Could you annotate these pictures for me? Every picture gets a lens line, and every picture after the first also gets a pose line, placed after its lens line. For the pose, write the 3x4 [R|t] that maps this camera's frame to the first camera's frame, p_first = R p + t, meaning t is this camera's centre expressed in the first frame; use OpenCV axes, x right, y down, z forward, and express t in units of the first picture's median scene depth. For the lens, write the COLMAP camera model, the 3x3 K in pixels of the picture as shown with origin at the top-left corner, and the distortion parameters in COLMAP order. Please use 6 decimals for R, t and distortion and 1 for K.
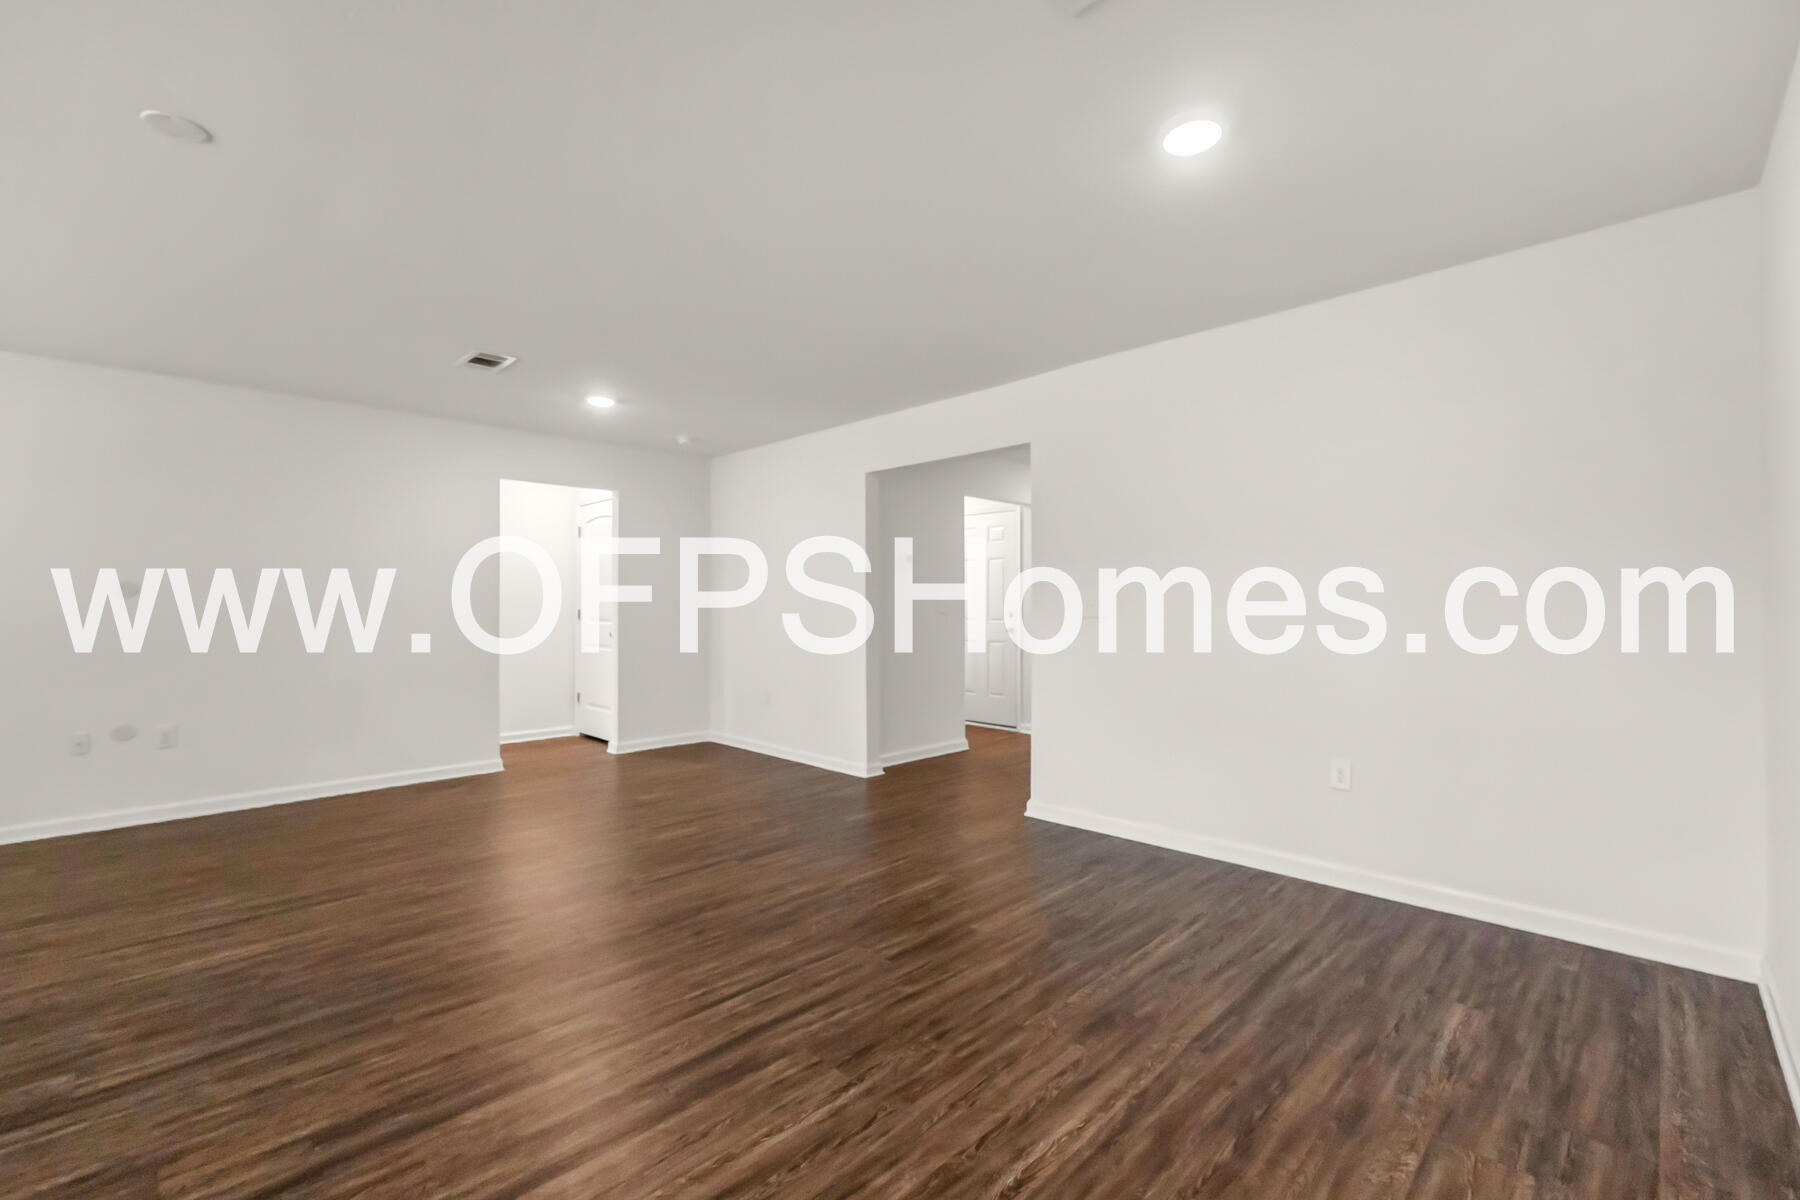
lens RADIAL K [[747.2, 0, 908.6], [0, 747.2, 600.1], [0, 0, 1]] dist [-0.001399, 0.000106]
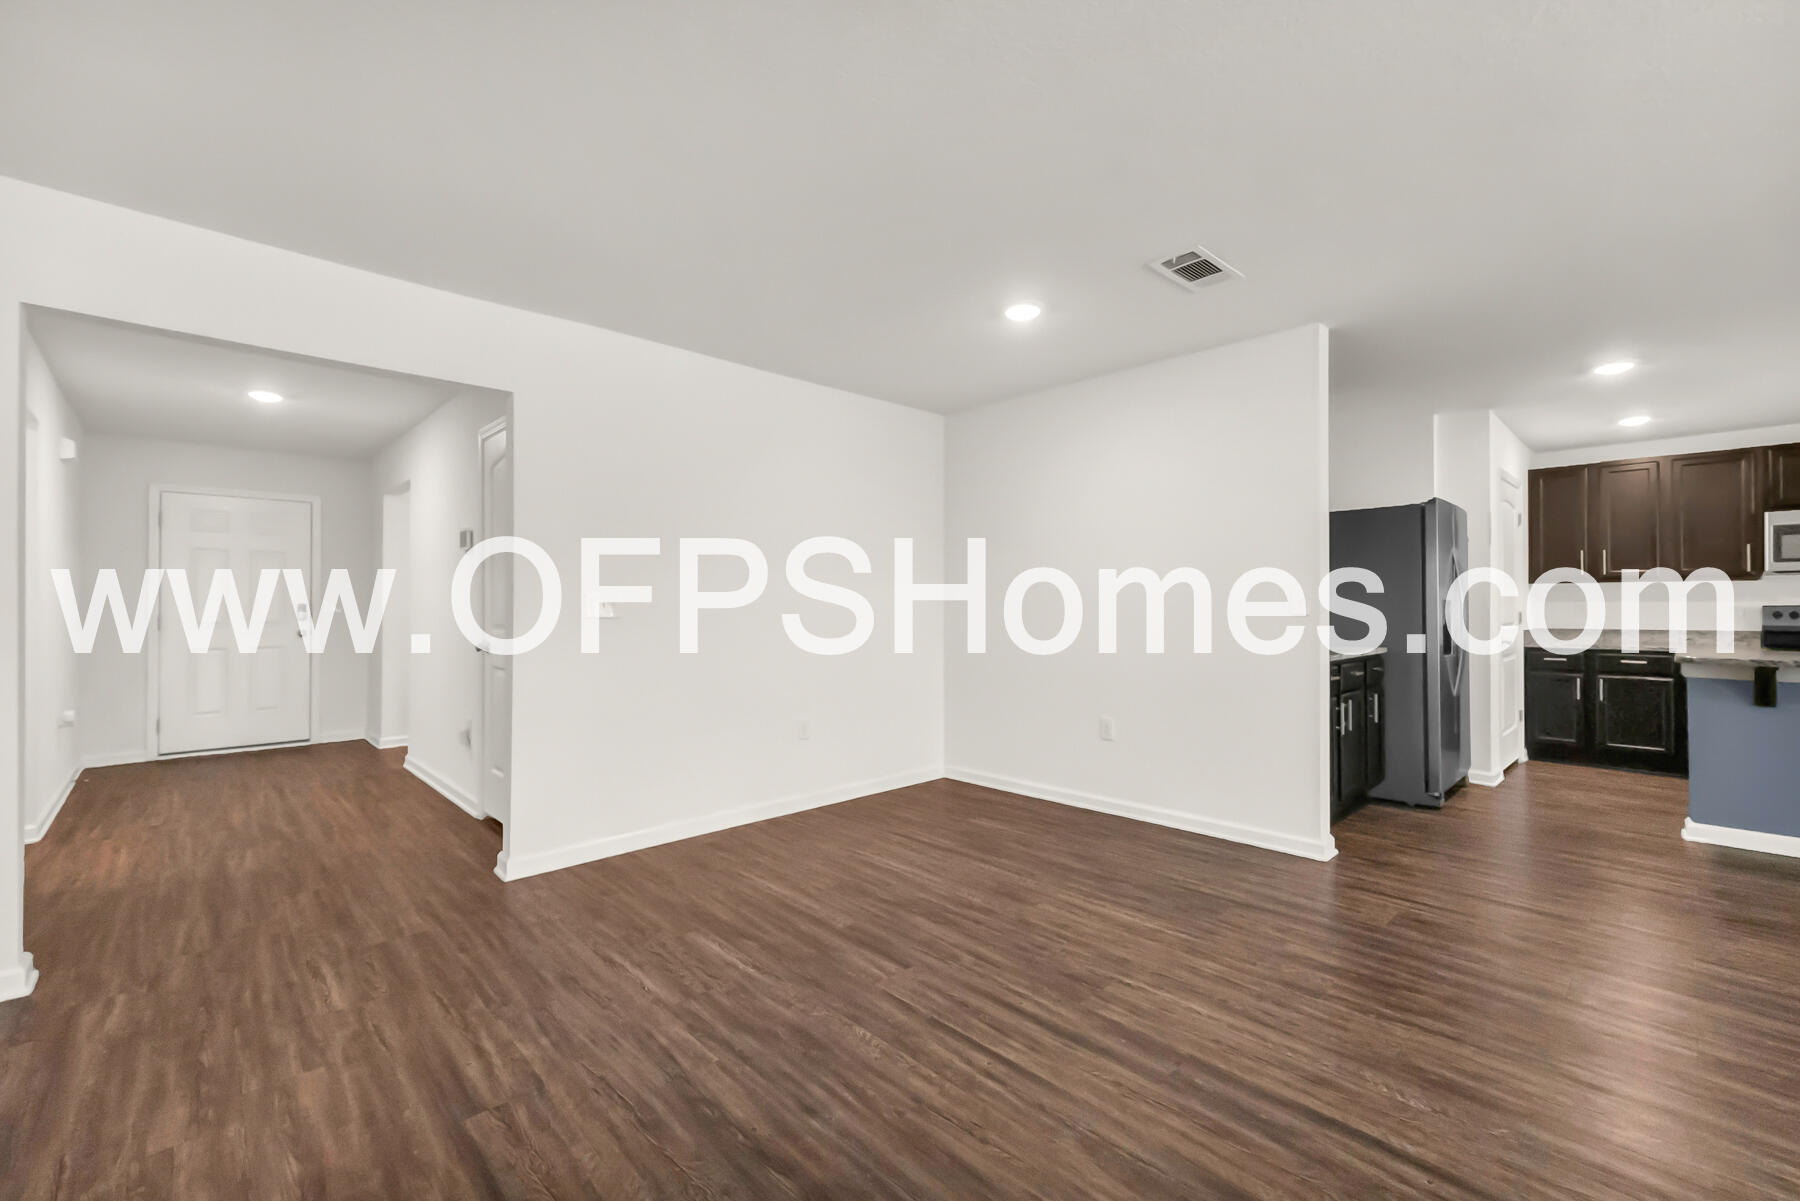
lens RADIAL K [[747.2, 0, 888.3], [0, 747.2, 607.2], [0, 0, 1]] dist [-0.001399, 0.000106]
pose [[0.044970, 0.004658, 0.998977, -1.130038], [-0.009196, 0.999949, -0.004249, 0.020065], [-0.998946, -0.008996, 0.045010, 1.115004]]
